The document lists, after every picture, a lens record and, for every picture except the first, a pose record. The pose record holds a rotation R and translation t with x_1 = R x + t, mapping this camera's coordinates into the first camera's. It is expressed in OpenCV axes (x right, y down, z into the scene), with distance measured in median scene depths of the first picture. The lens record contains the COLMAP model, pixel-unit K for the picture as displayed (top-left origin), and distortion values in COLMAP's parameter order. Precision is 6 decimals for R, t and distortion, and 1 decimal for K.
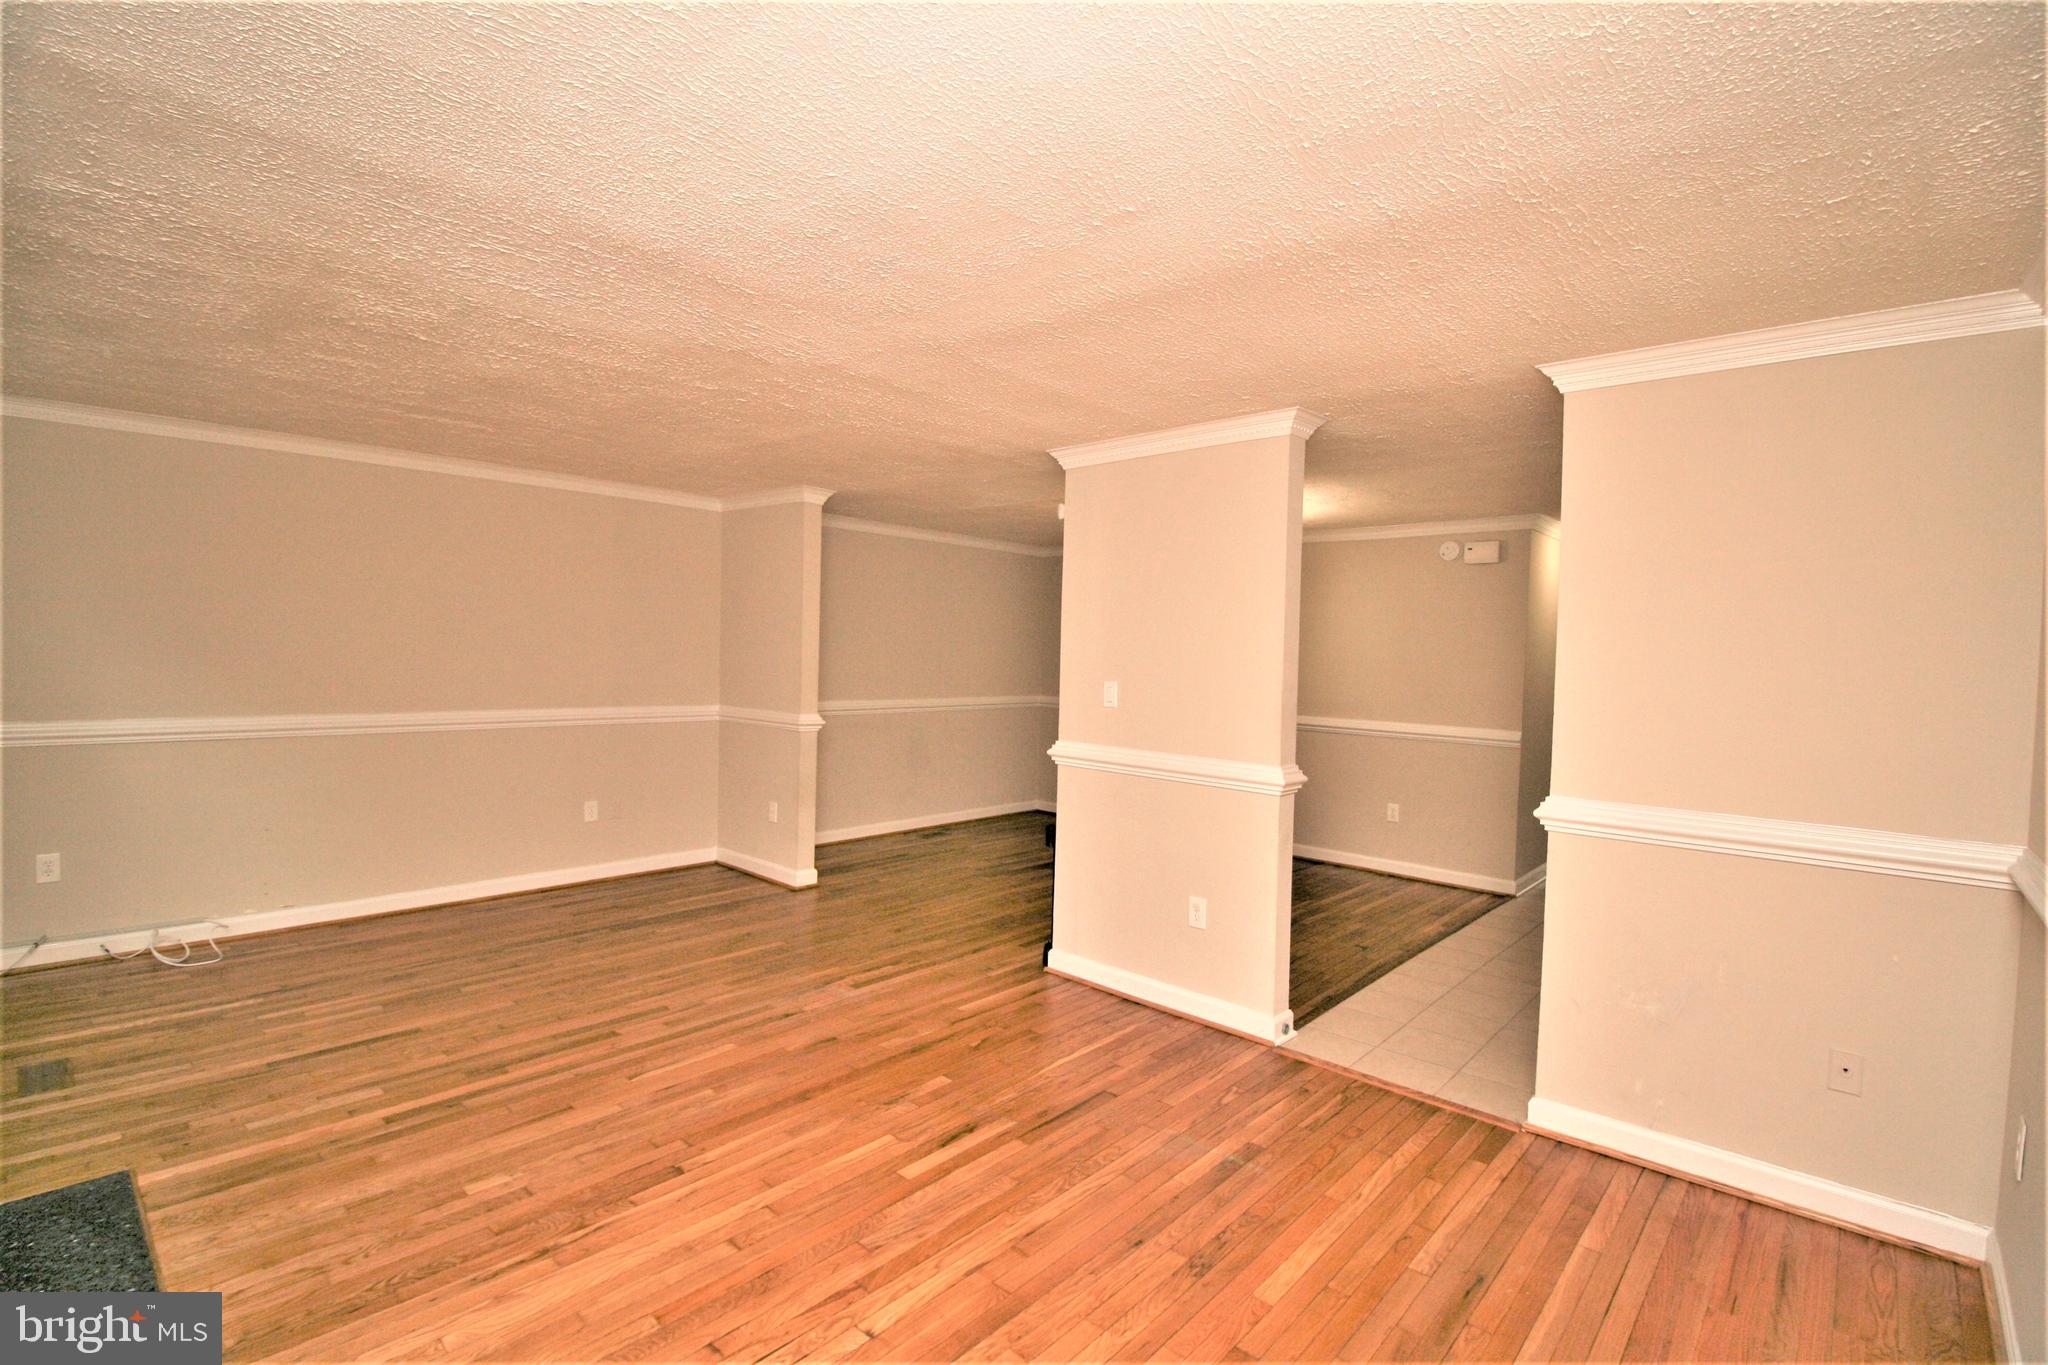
lens RADIAL K [[957.3, 0, 1025.2], [0, 957.3, 645.8], [0, 0, 1]] dist [-0.000407, 0.000130]
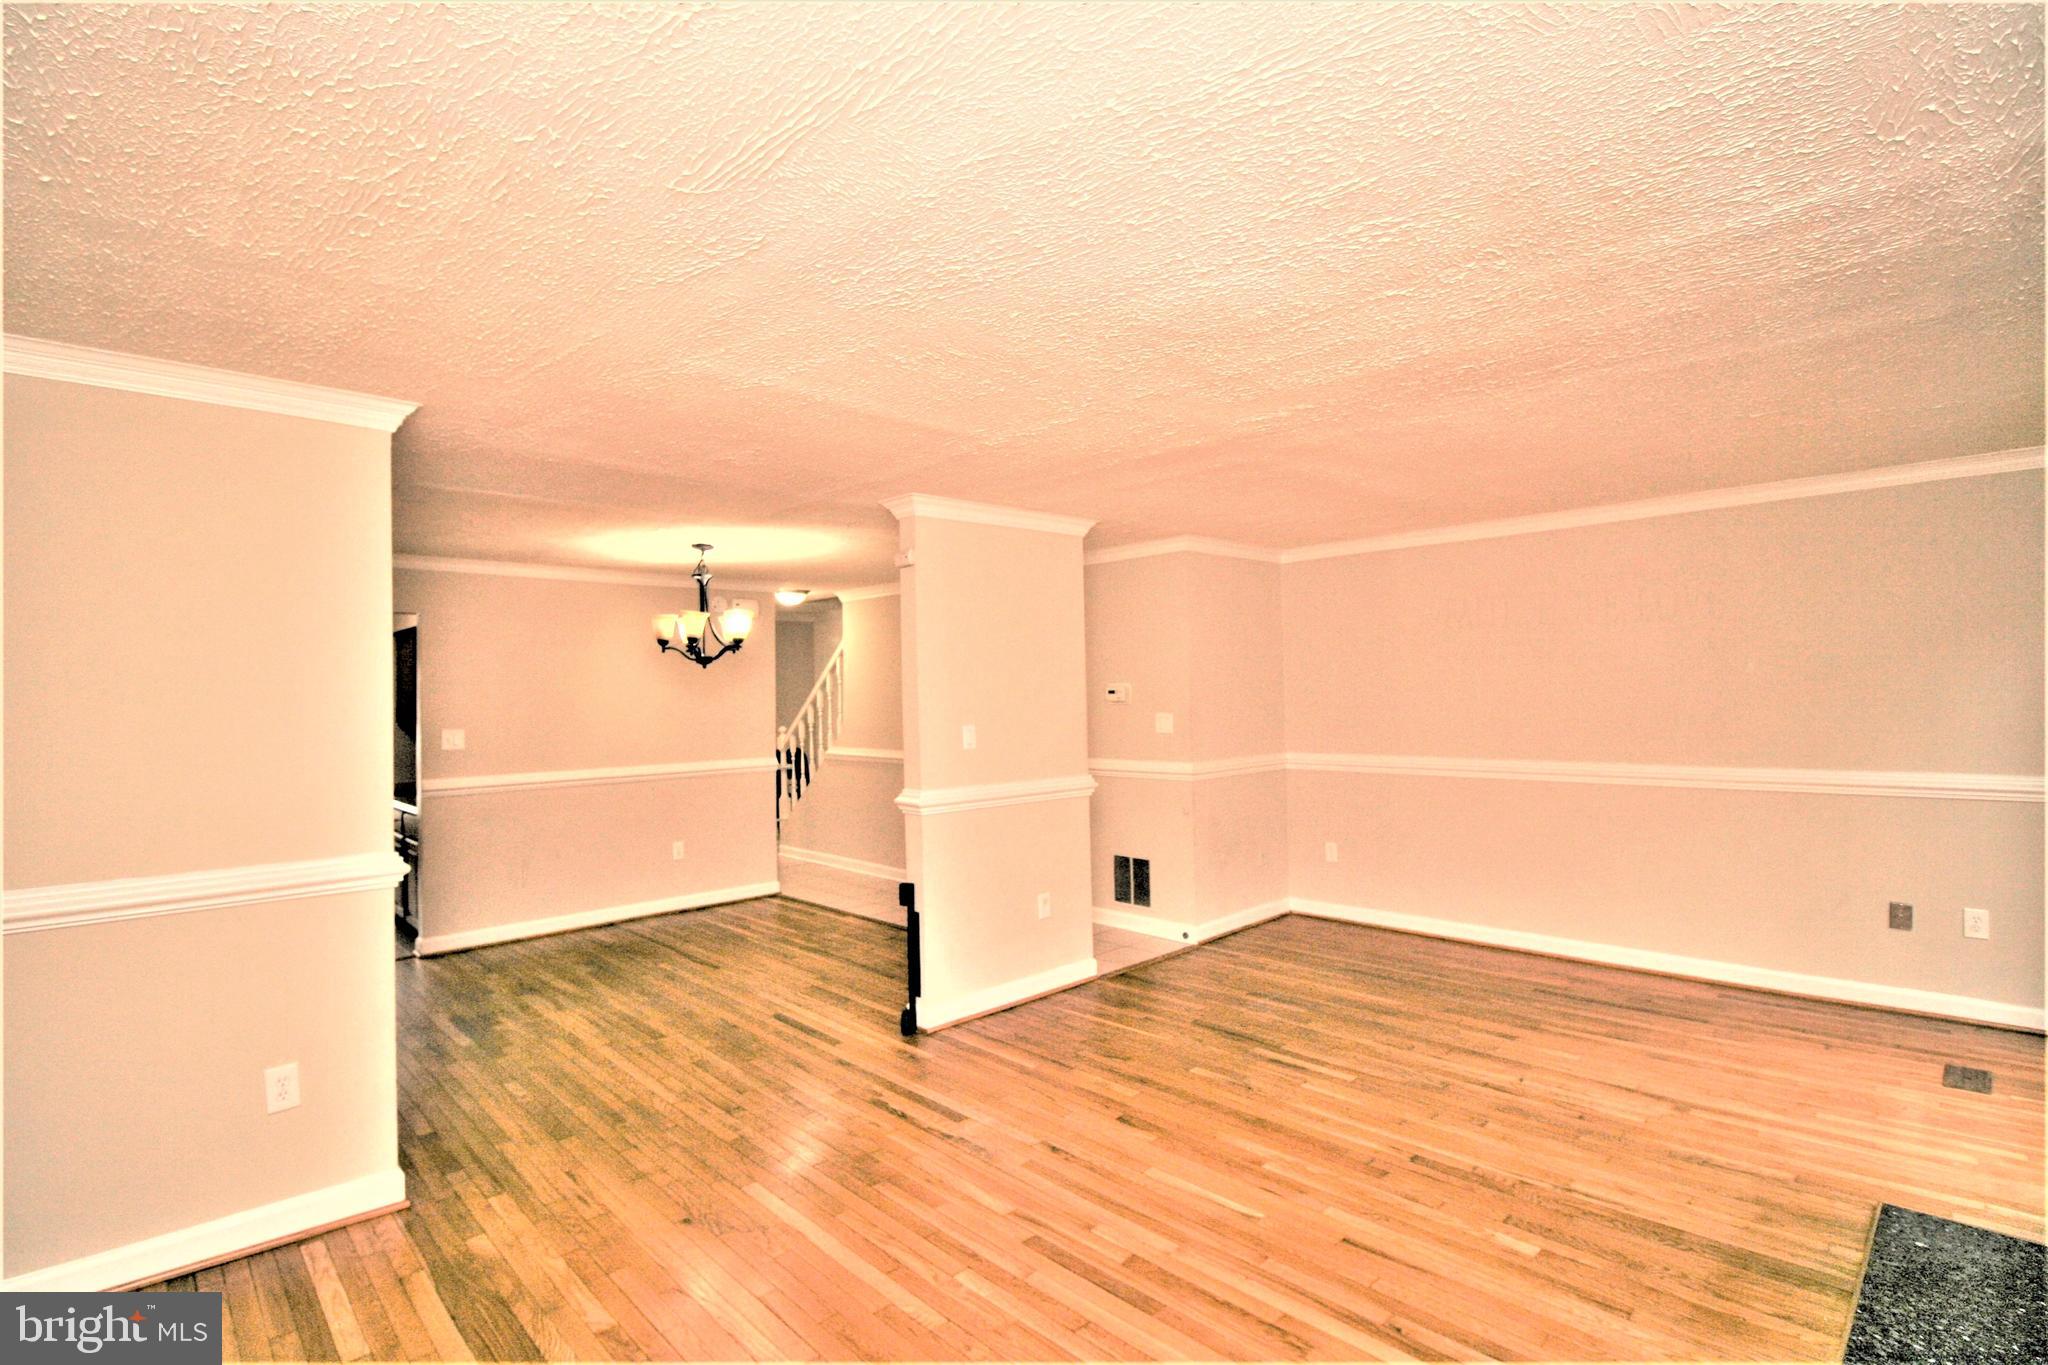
lens RADIAL K [[946.6, 0, 1024.0], [0, 946.6, 682.5], [0, 0, 1]] dist [-0.000250, -0.000206]
pose [[0.064535, -0.014574, 0.997809, -1.127937], [0.016308, 0.999775, 0.013548, -0.027799], [-0.997782, 0.015398, 0.064759, 1.037043]]
